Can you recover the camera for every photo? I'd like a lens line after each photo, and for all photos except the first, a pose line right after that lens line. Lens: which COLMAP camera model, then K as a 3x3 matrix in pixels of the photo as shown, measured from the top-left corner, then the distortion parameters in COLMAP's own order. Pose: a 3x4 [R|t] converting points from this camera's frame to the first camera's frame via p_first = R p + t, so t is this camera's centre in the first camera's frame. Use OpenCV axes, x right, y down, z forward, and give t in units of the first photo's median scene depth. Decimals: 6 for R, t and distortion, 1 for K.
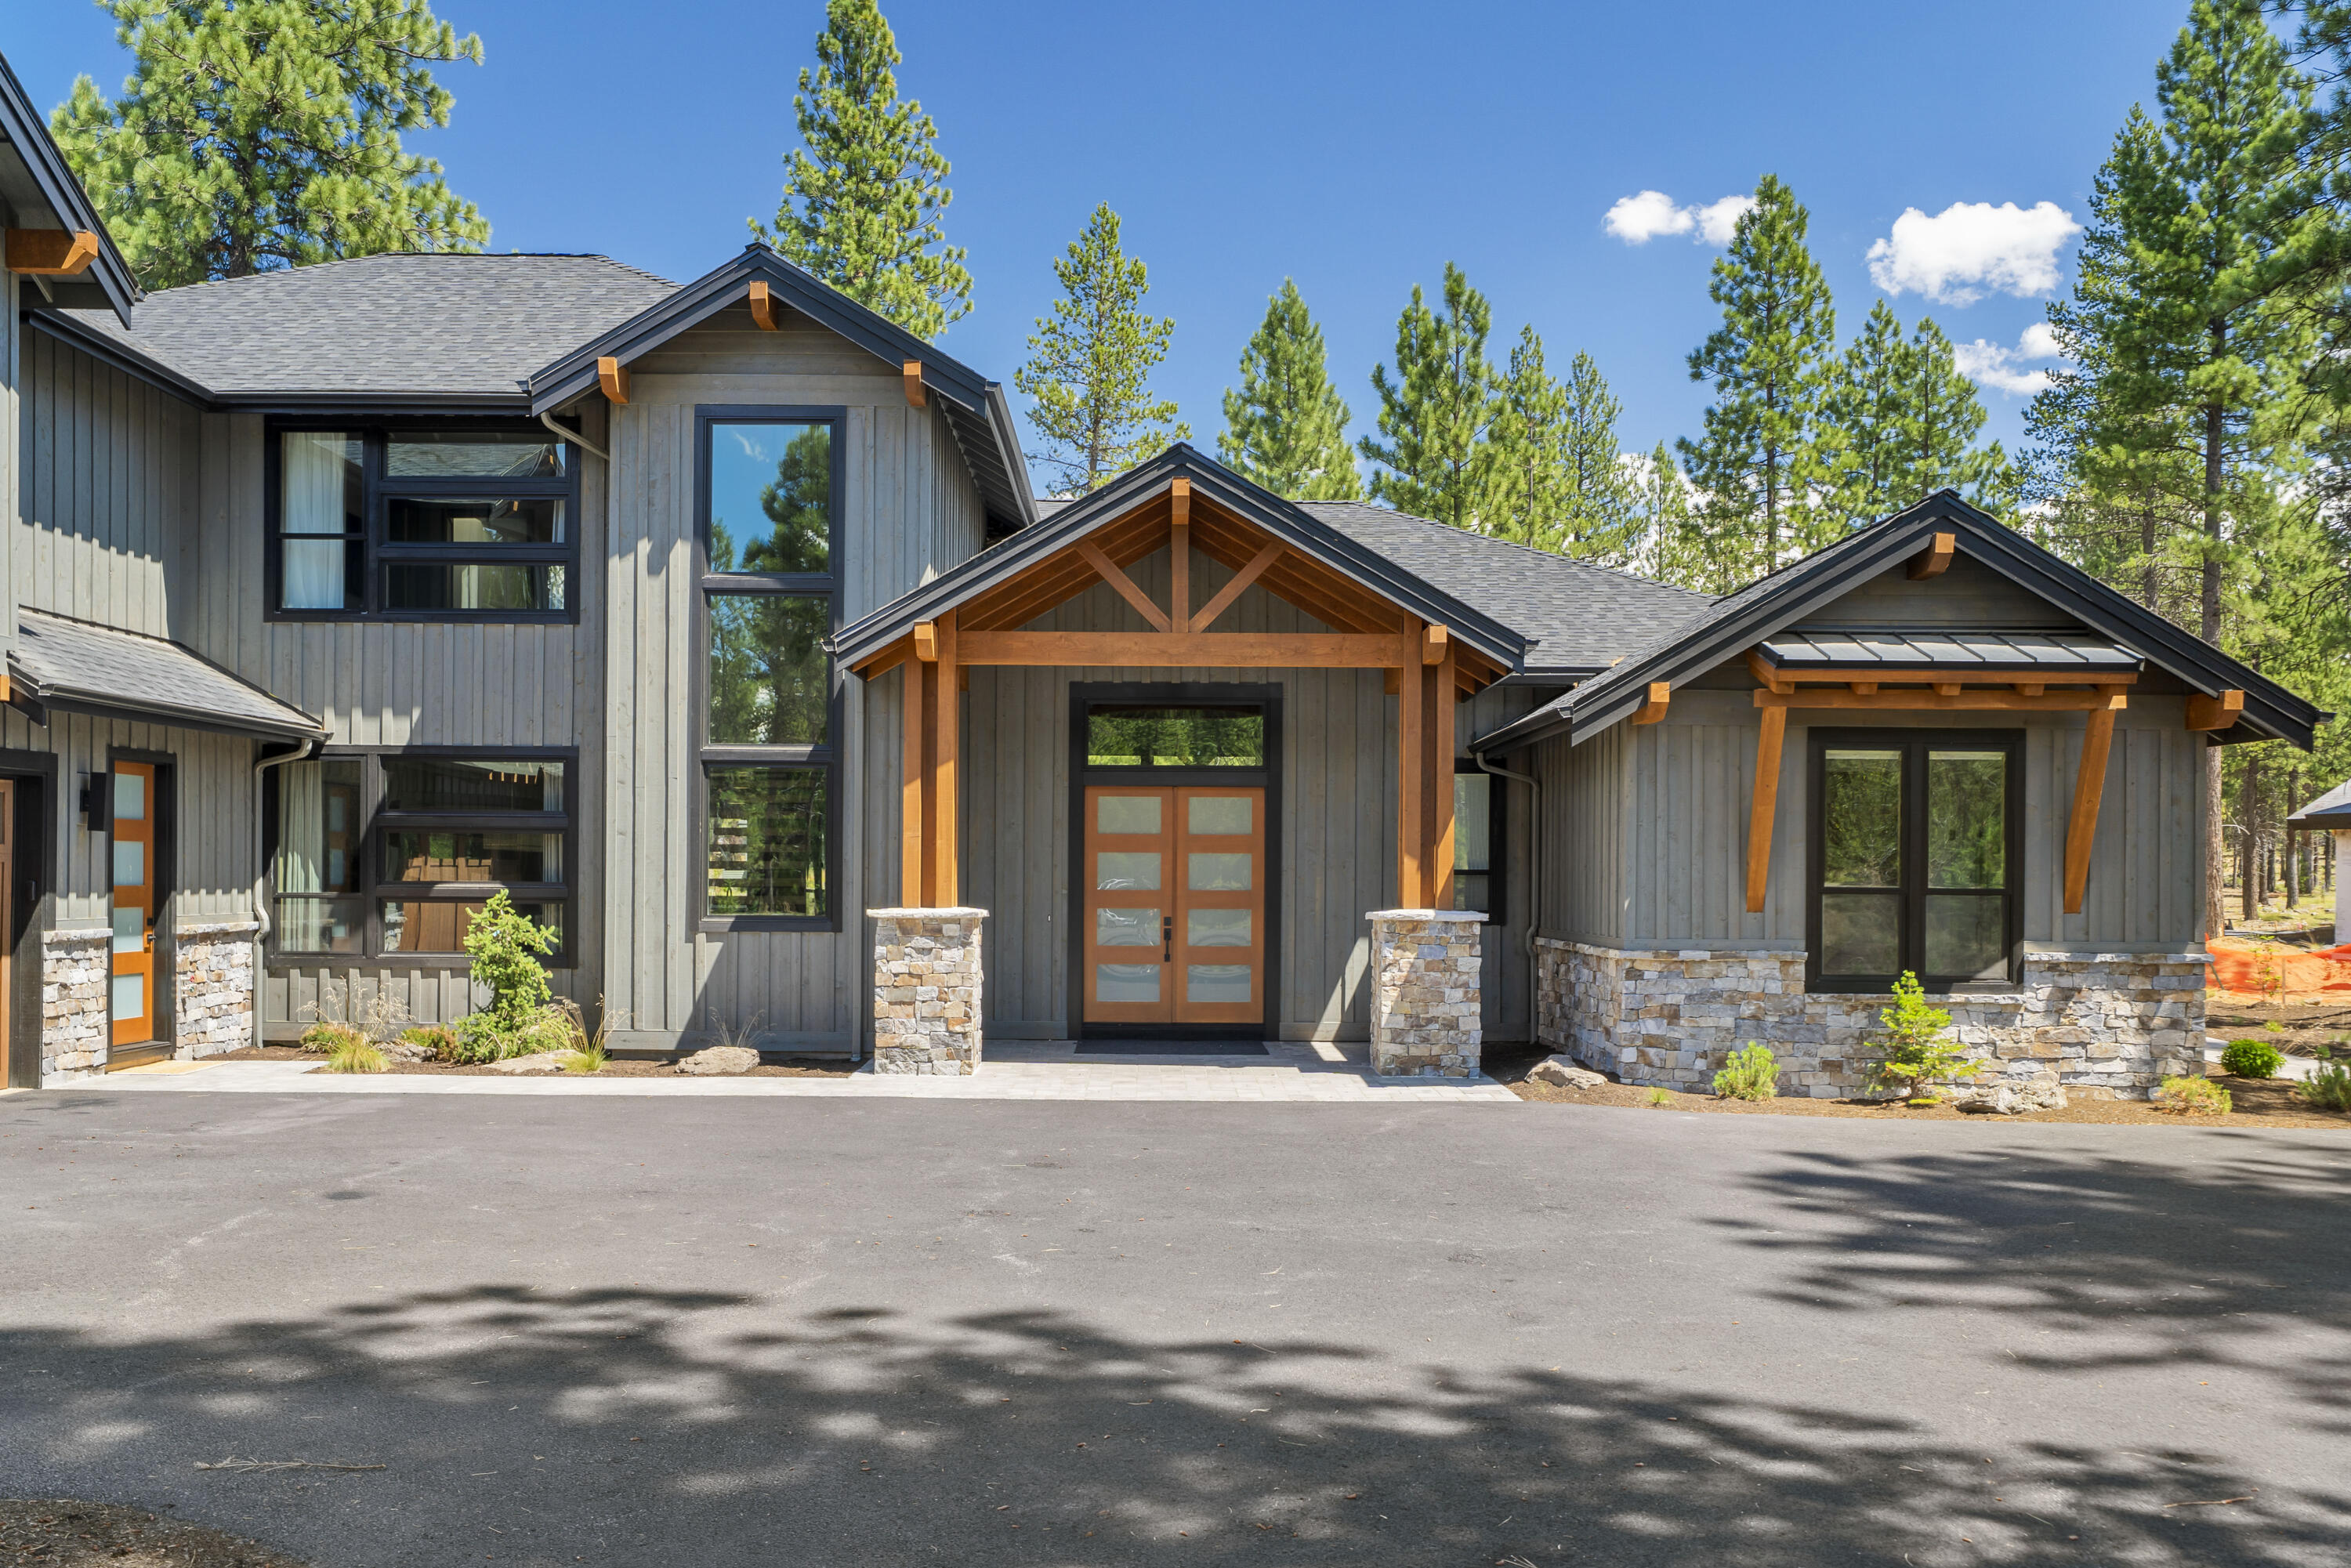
lens RADIAL K [[1987.7, 0, 1144.9], [0, 1987.7, 850.0], [0, 0, 1]] dist [0.008331, 0.030450]
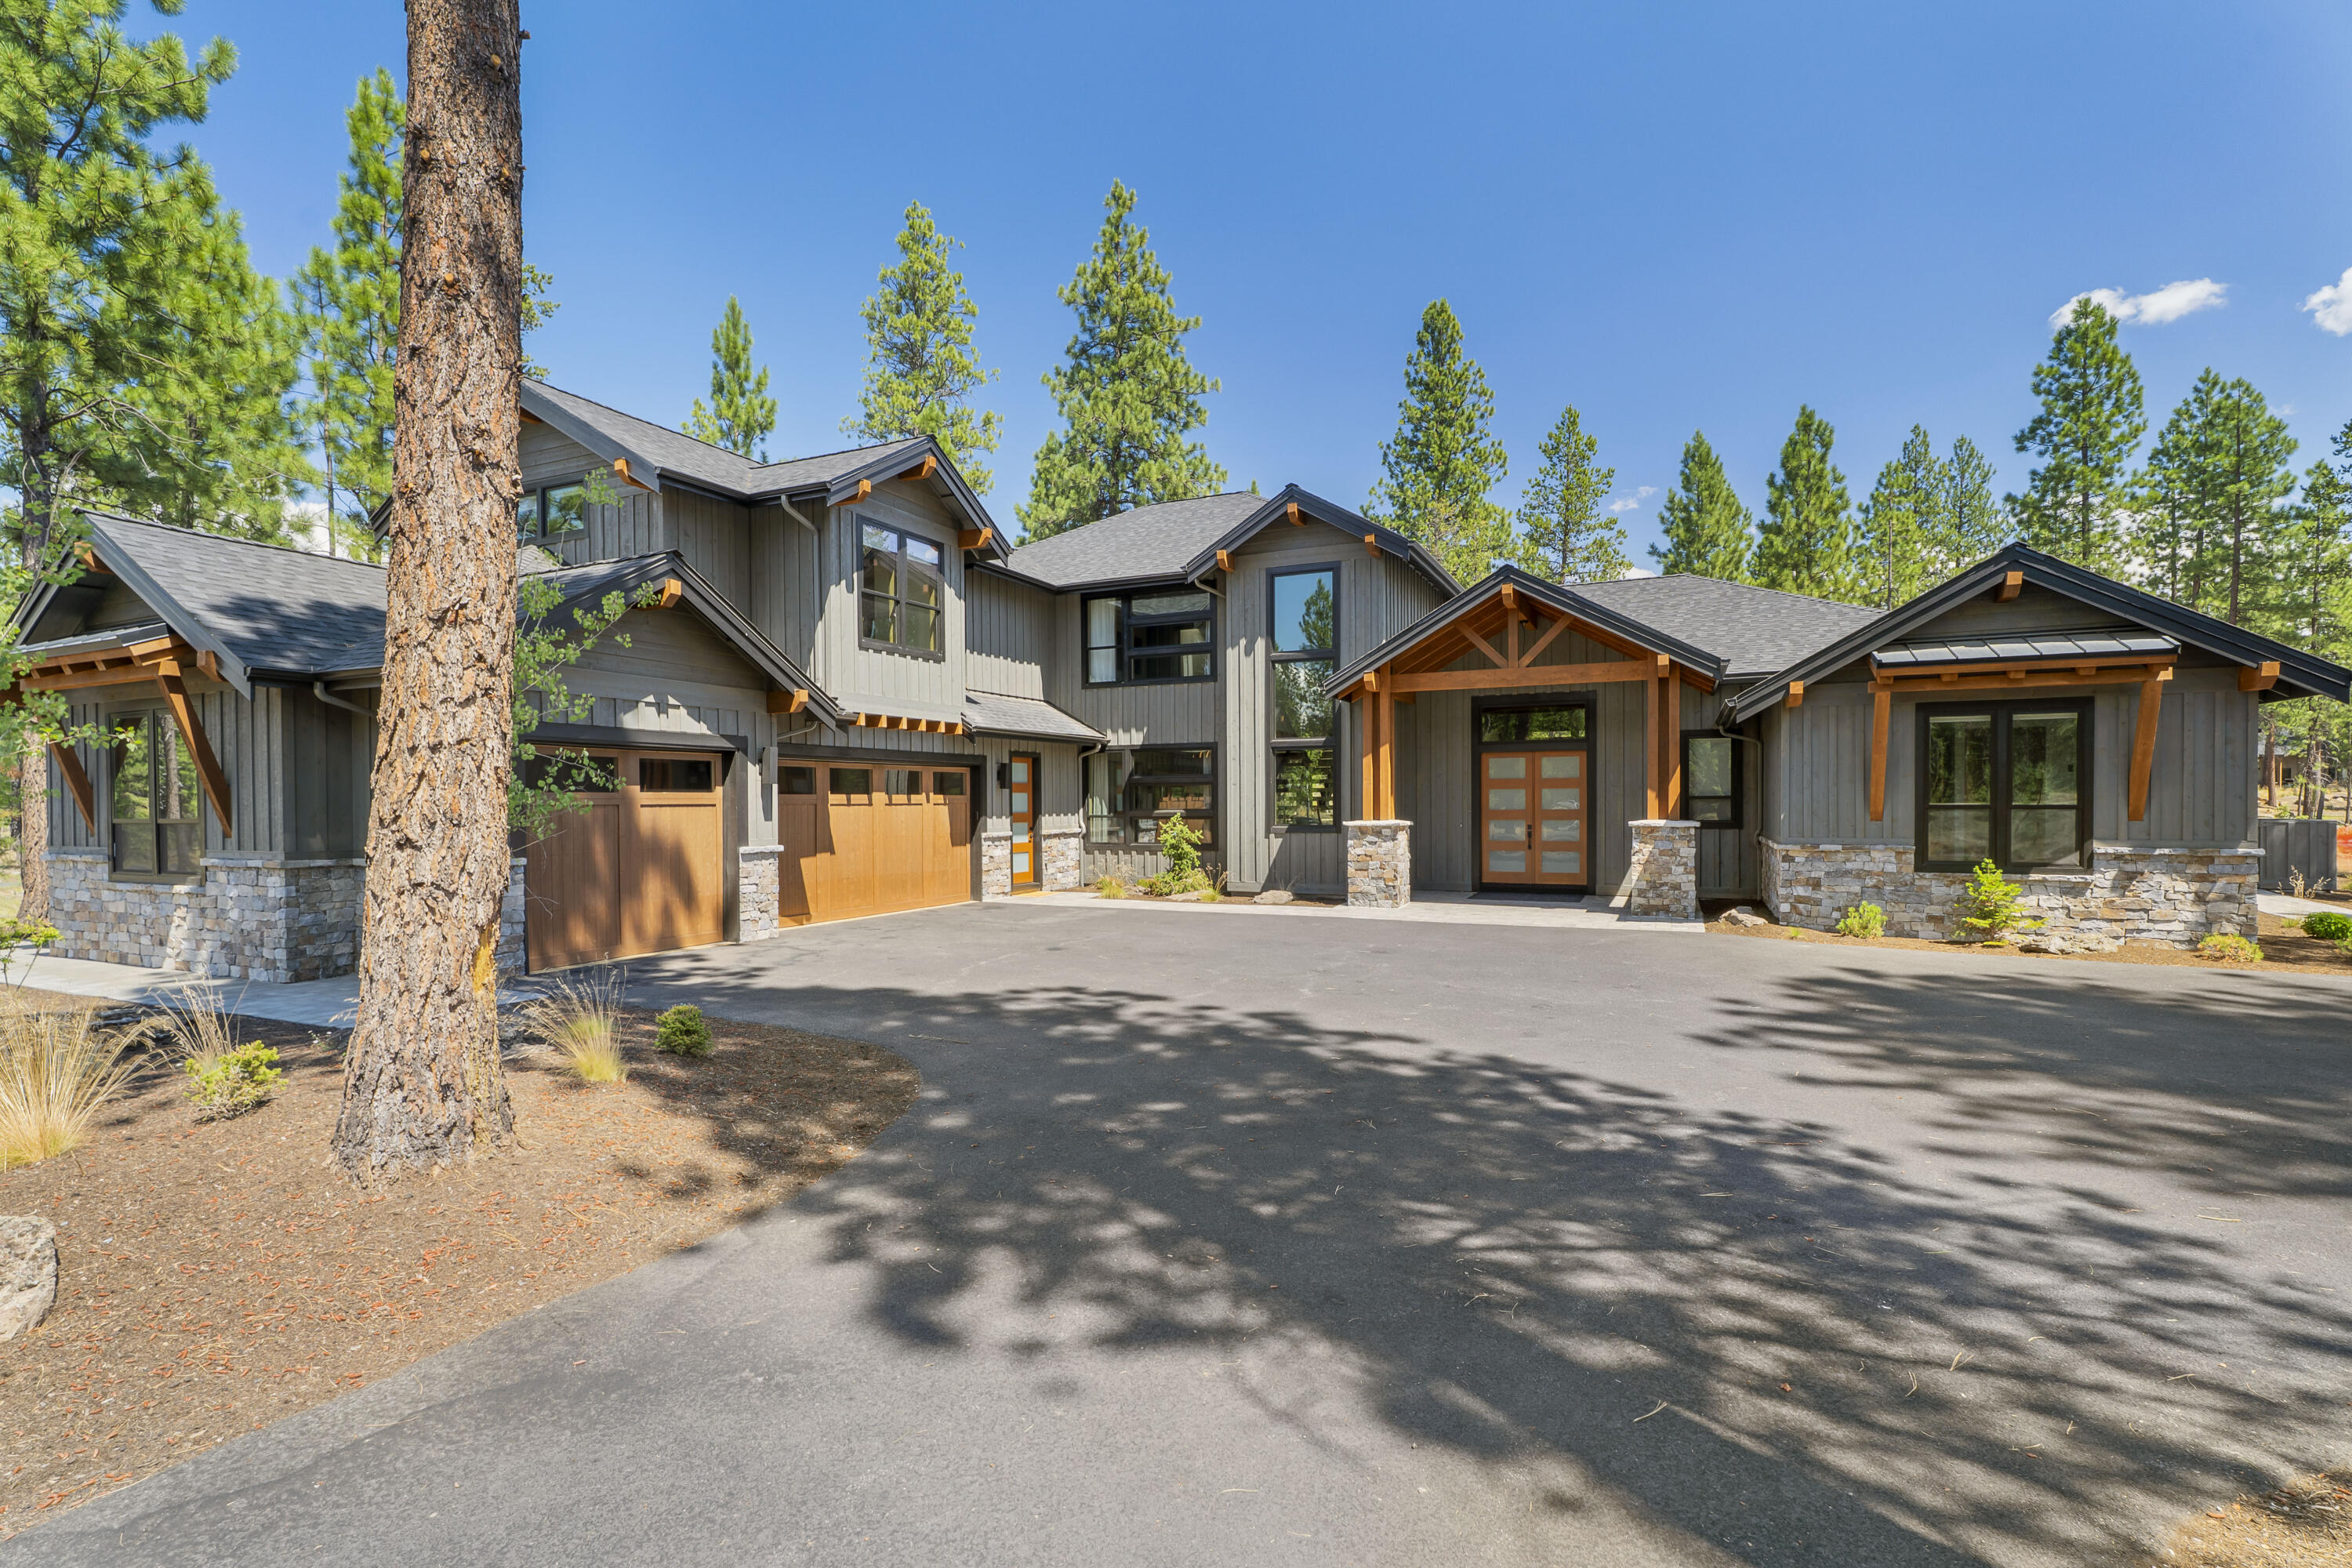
lens RADIAL K [[1096.7, 0, 1121.9], [0, 1096.7, 813.3], [0, 0, 1]] dist [-0.000086, 0.006585]
pose [[0.893190, -0.008144, -0.449607, 0.153030], [0.020077, 0.999561, 0.021780, -0.006871], [0.449232, -0.028481, 0.892961, -0.065531]]
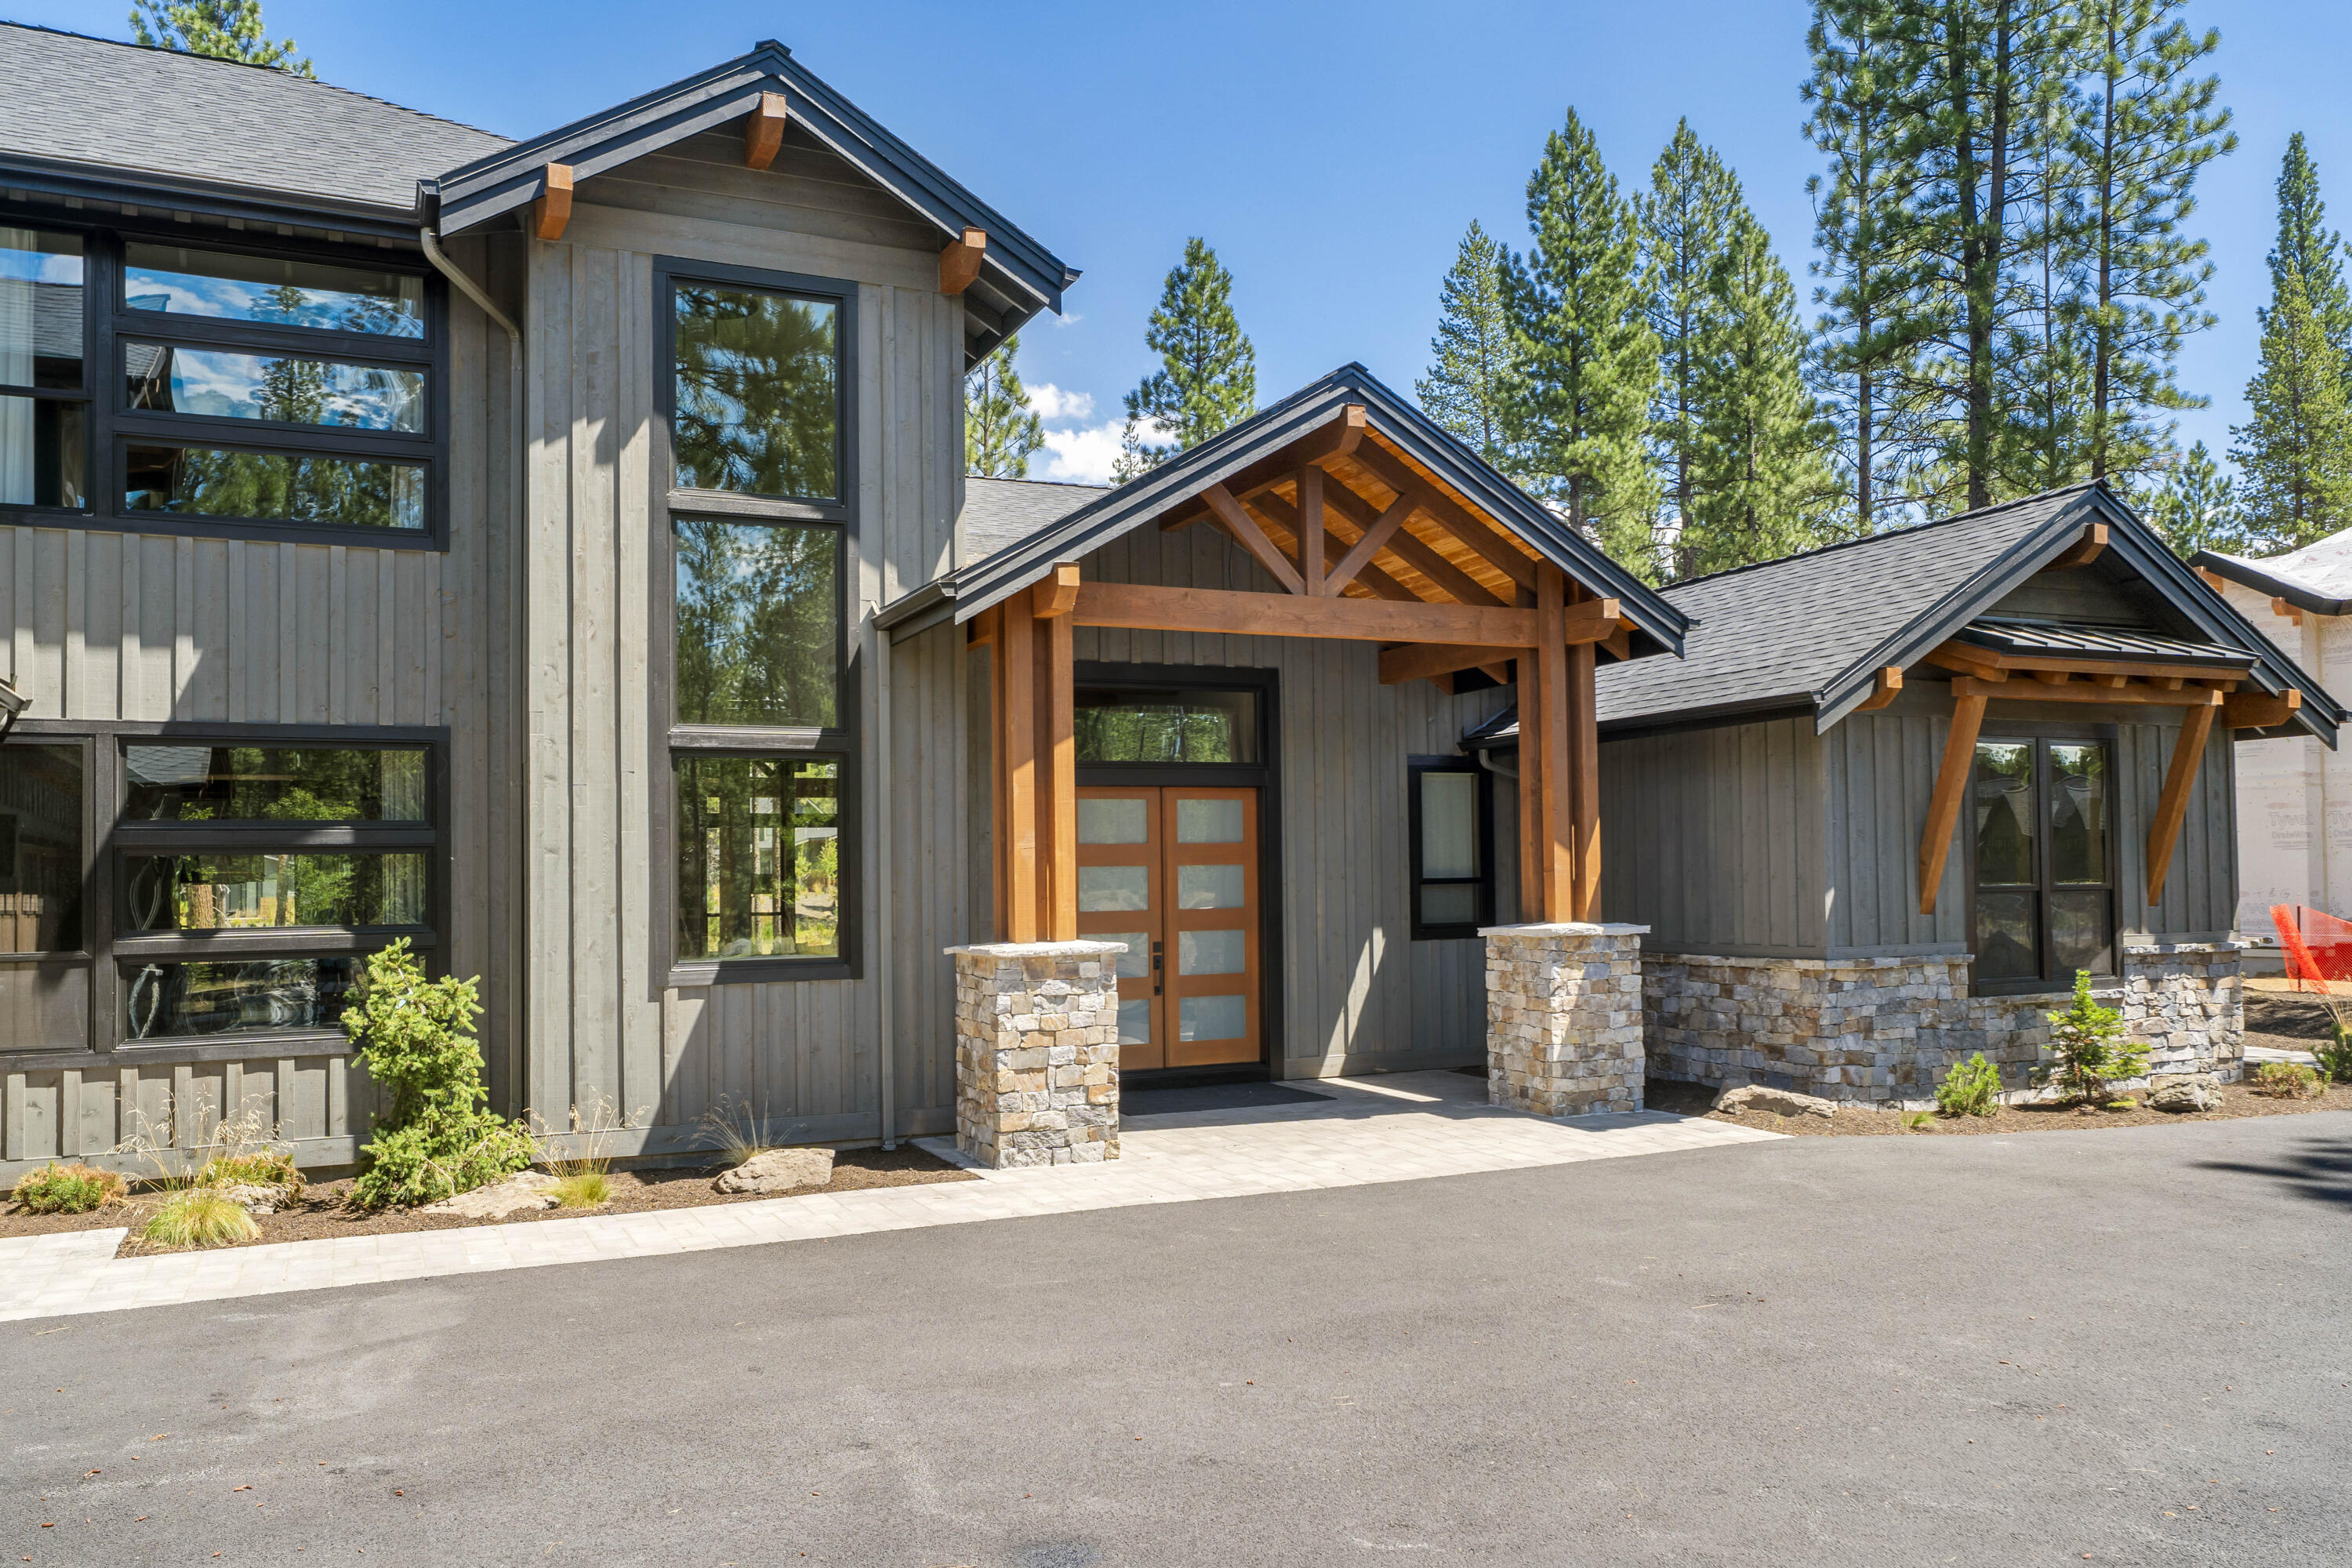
lens RADIAL K [[1819.2, 0, 1230.9], [0, 1819.2, 818.9], [0, 0, 1]] dist [0.019164, 0.012353]
pose [[0.902251, -0.008371, 0.431131, -0.350745], [0.018442, 0.999646, -0.019186, -0.003789], [-0.430818, 0.025261, 0.902085, 0.339043]]
